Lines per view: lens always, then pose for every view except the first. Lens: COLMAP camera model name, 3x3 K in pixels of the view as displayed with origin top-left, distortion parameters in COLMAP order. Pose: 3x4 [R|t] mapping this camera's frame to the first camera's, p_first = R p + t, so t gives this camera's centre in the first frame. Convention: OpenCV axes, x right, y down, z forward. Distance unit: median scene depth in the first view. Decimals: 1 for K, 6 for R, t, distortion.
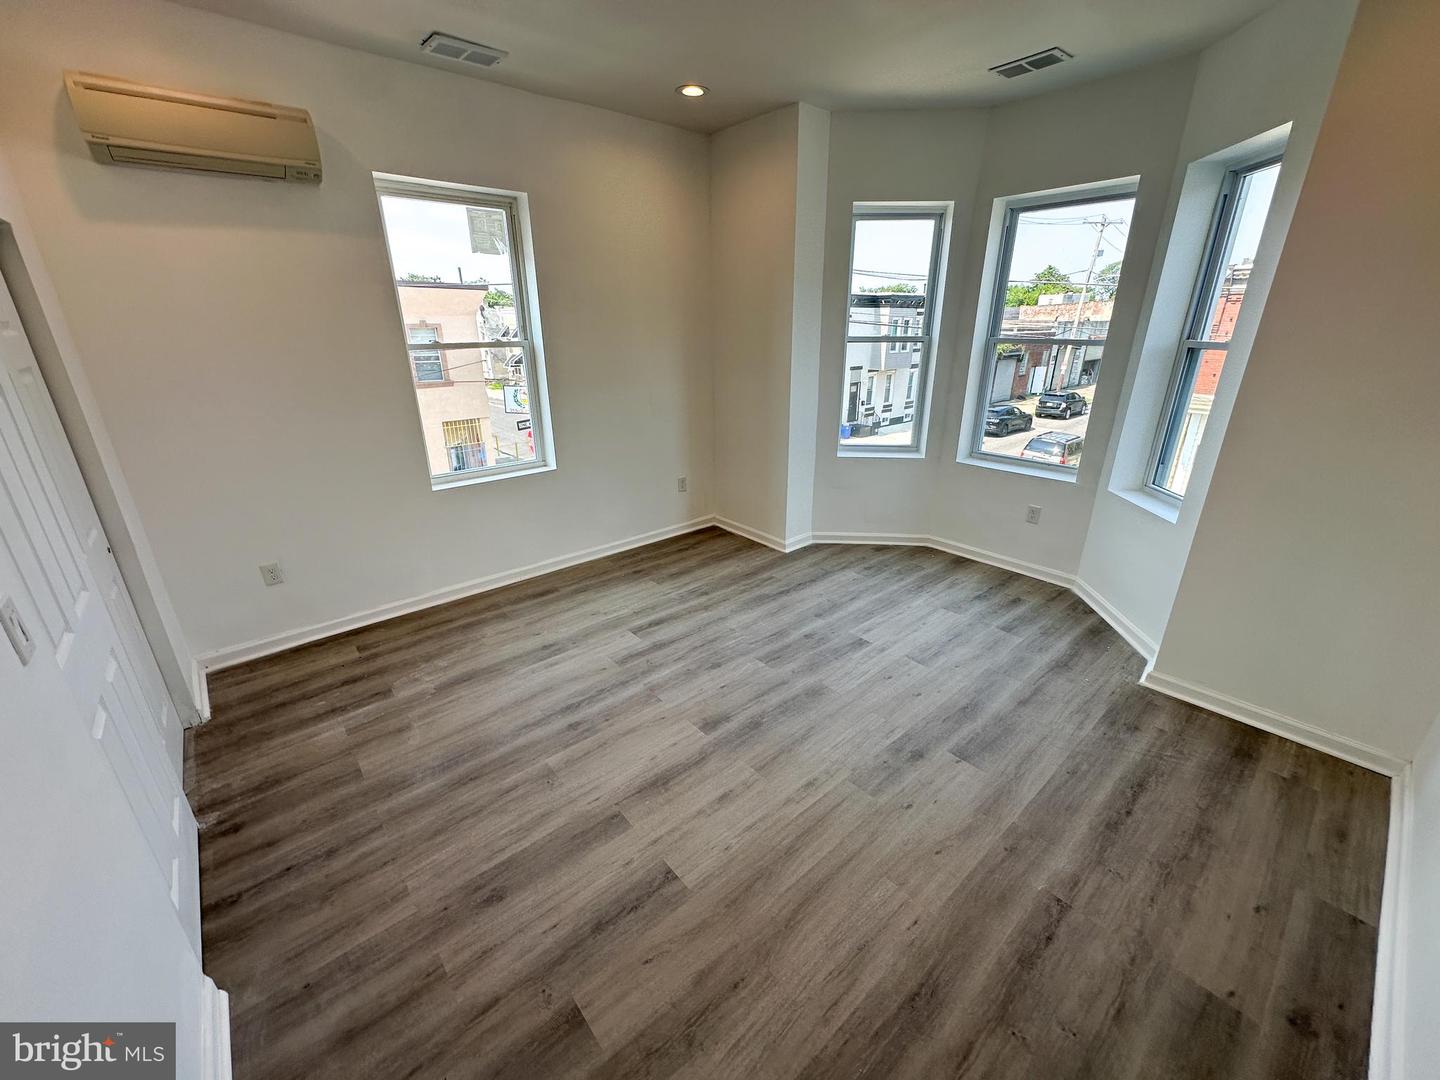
lens RADIAL K [[574.1, 0, 719.6], [0, 574.1, 539.5], [0, 0, 1]] dist [-0.003472, 0.000395]
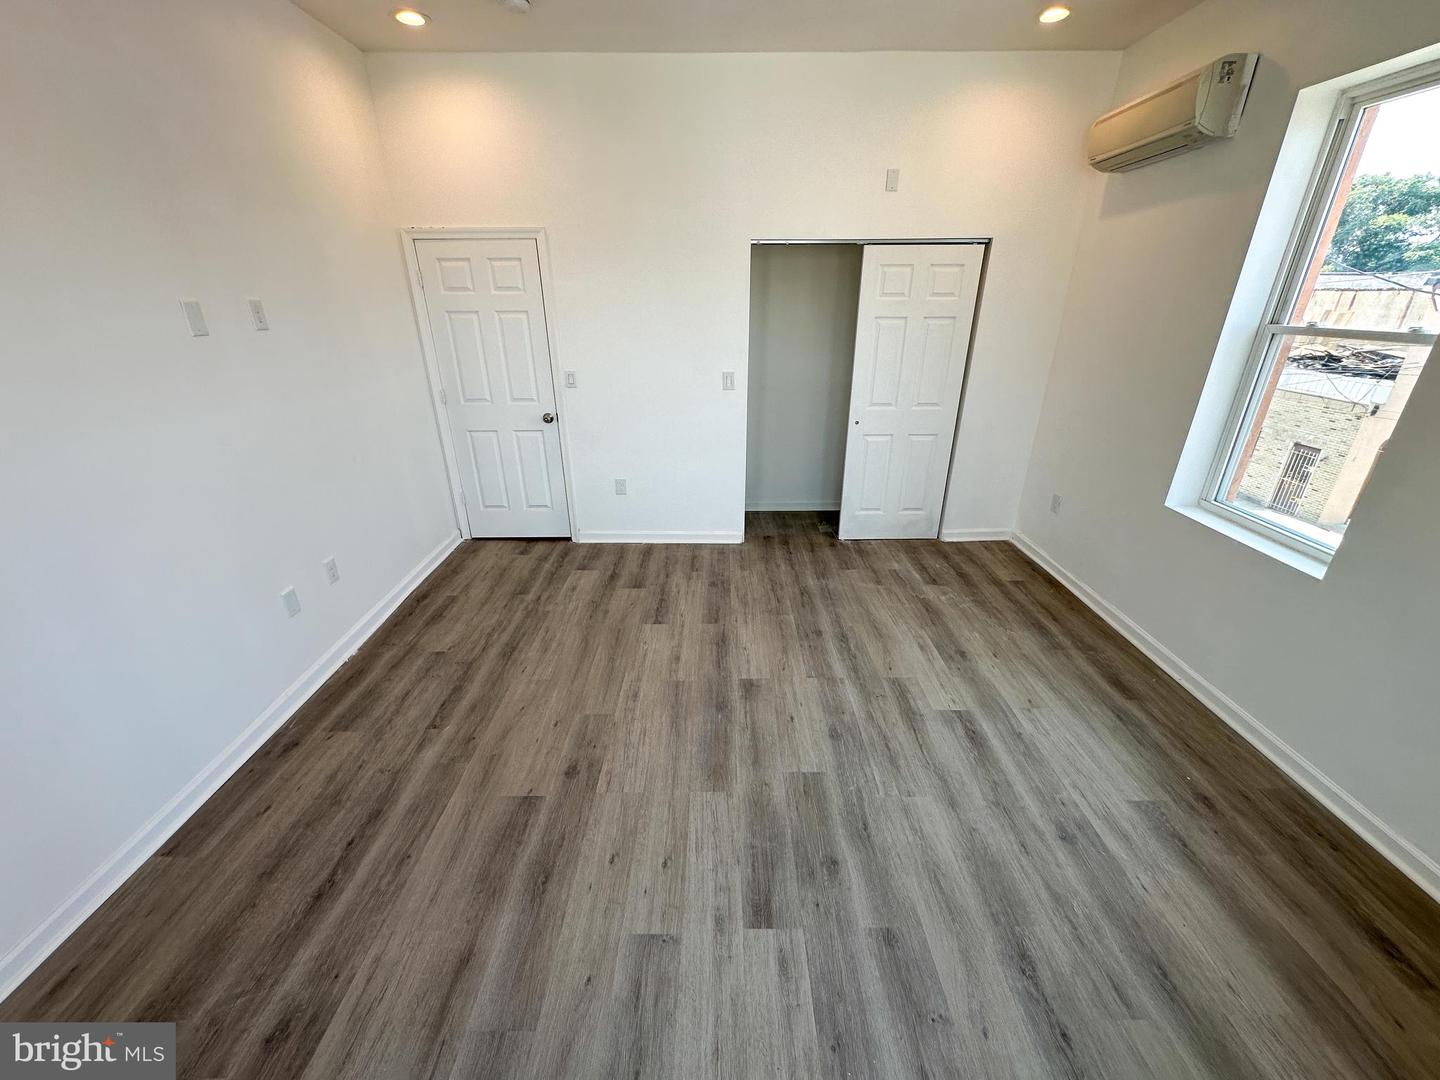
lens RADIAL K [[574.1, 0, 719.6], [0, 574.1, 539.5], [0, 0, 1]] dist [-0.003472, 0.000395]
pose [[-0.651129, 0.305671, -0.694691, 0.619684], [-0.265809, 0.765498, 0.585968, -0.449907], [0.710898, 0.566196, -0.417188, 1.159091]]
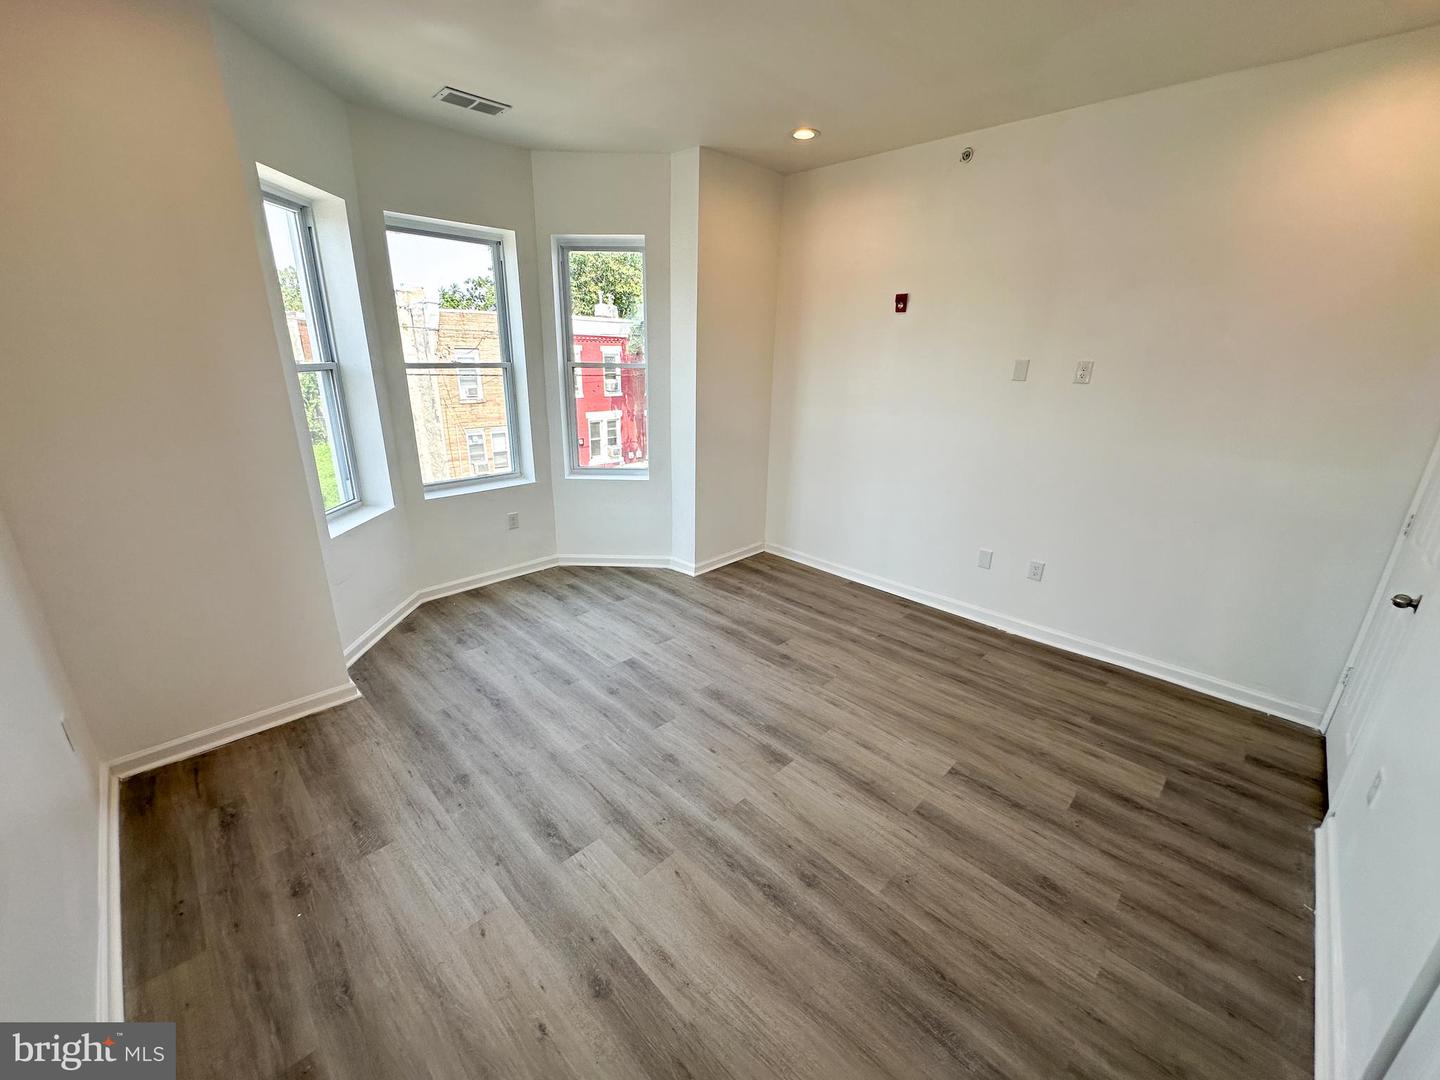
lens RADIAL K [[574.1, 0, 719.6], [0, 574.1, 539.5], [0, 0, 1]] dist [-0.003472, 0.000395]
pose [[-0.080260, -0.311408, 0.946881, -0.761973], [0.334912, 0.886294, 0.319870, -0.329644], [-0.938825, 0.342795, 0.033160, 0.865998]]
